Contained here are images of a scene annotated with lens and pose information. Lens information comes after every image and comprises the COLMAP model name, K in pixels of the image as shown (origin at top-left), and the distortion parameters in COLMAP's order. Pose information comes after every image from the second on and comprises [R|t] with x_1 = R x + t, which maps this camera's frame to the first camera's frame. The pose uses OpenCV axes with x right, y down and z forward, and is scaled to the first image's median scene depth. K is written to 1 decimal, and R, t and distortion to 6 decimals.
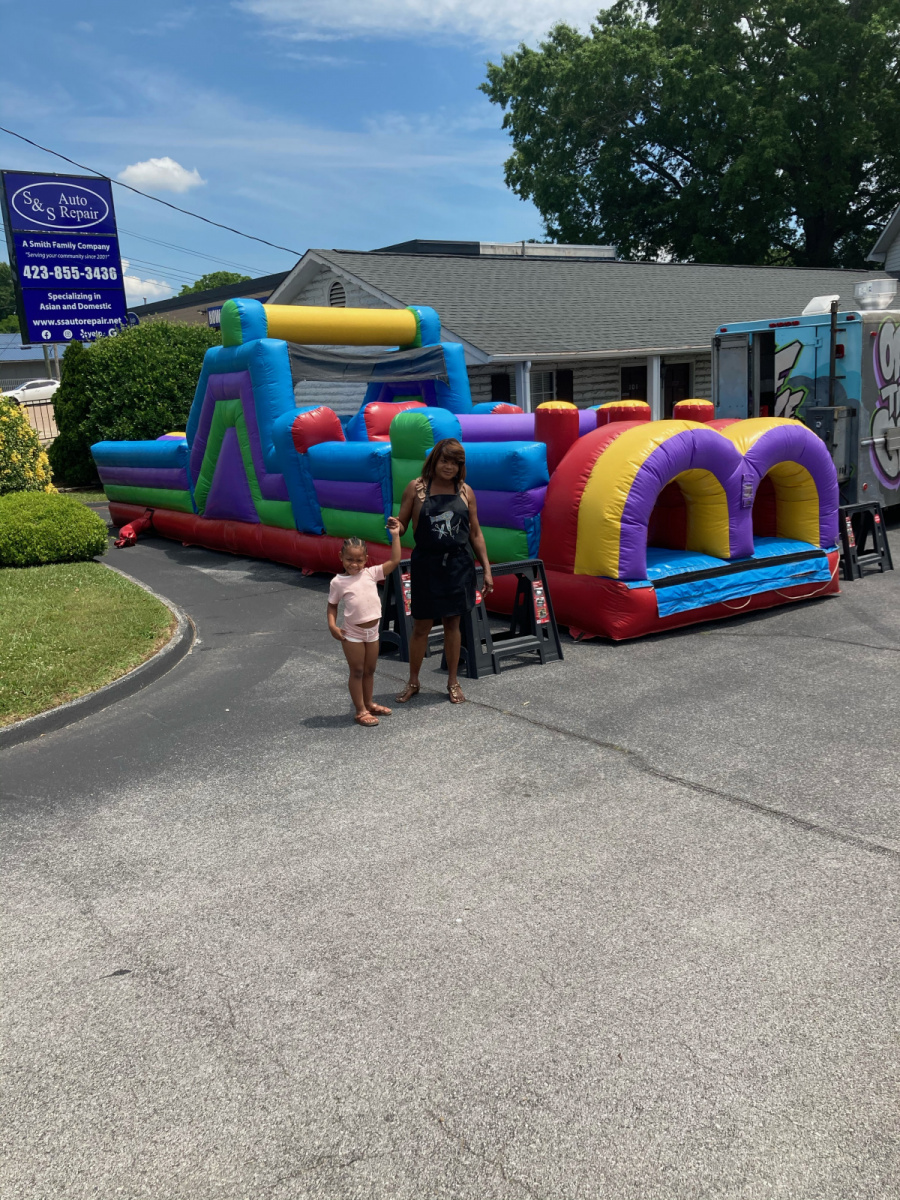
lens RADIAL K [[987.1, 0, 452.7], [0, 987.1, 604.3], [0, 0, 1]] dist [0.014198, 0.008581]
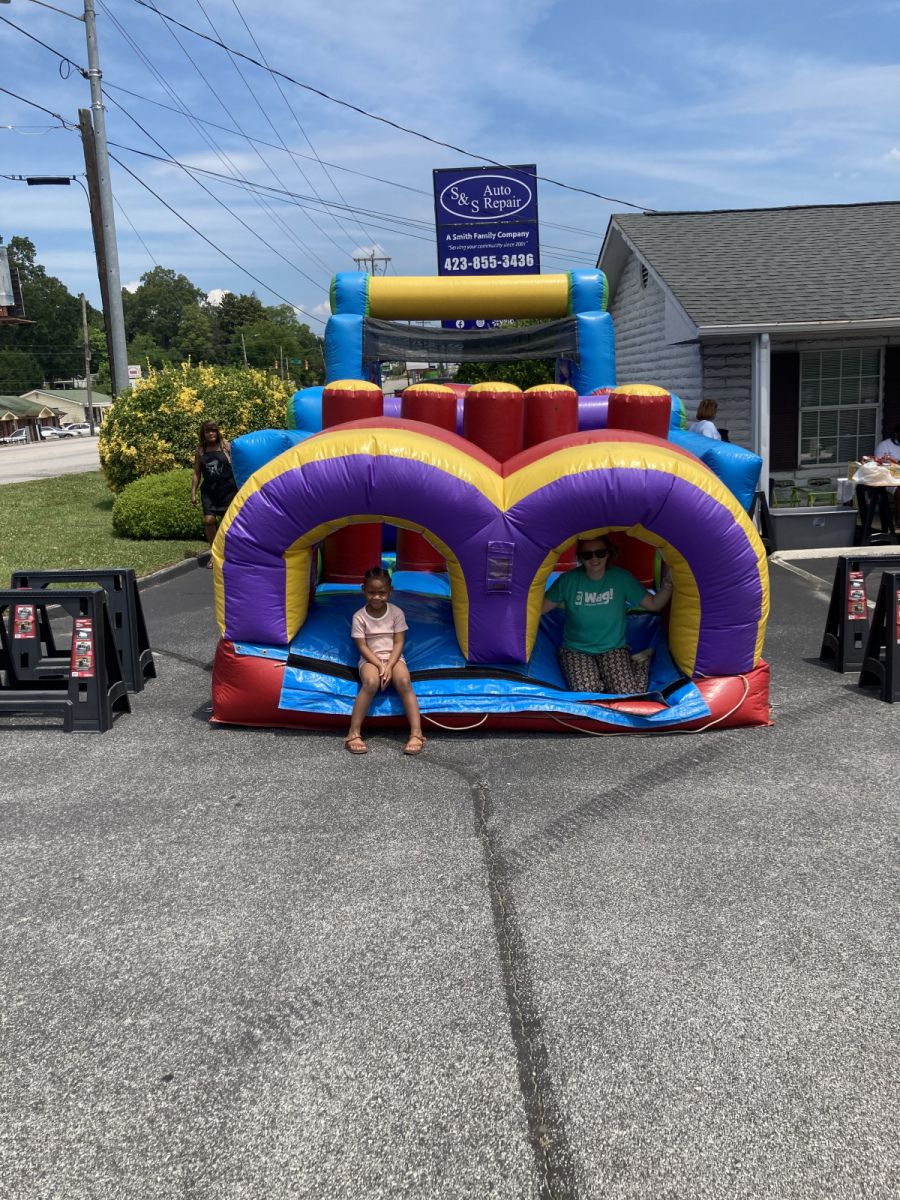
lens RADIAL K [[982.9, 0, 455.0], [0, 982.9, 593.1], [0, 0, 1]] dist [0.009341, -0.003852]
pose [[0.802664, 0.127928, -0.582550, 0.281767], [-0.128249, 0.990898, 0.040894, -0.041644], [0.582480, 0.041887, 0.811765, 0.214383]]
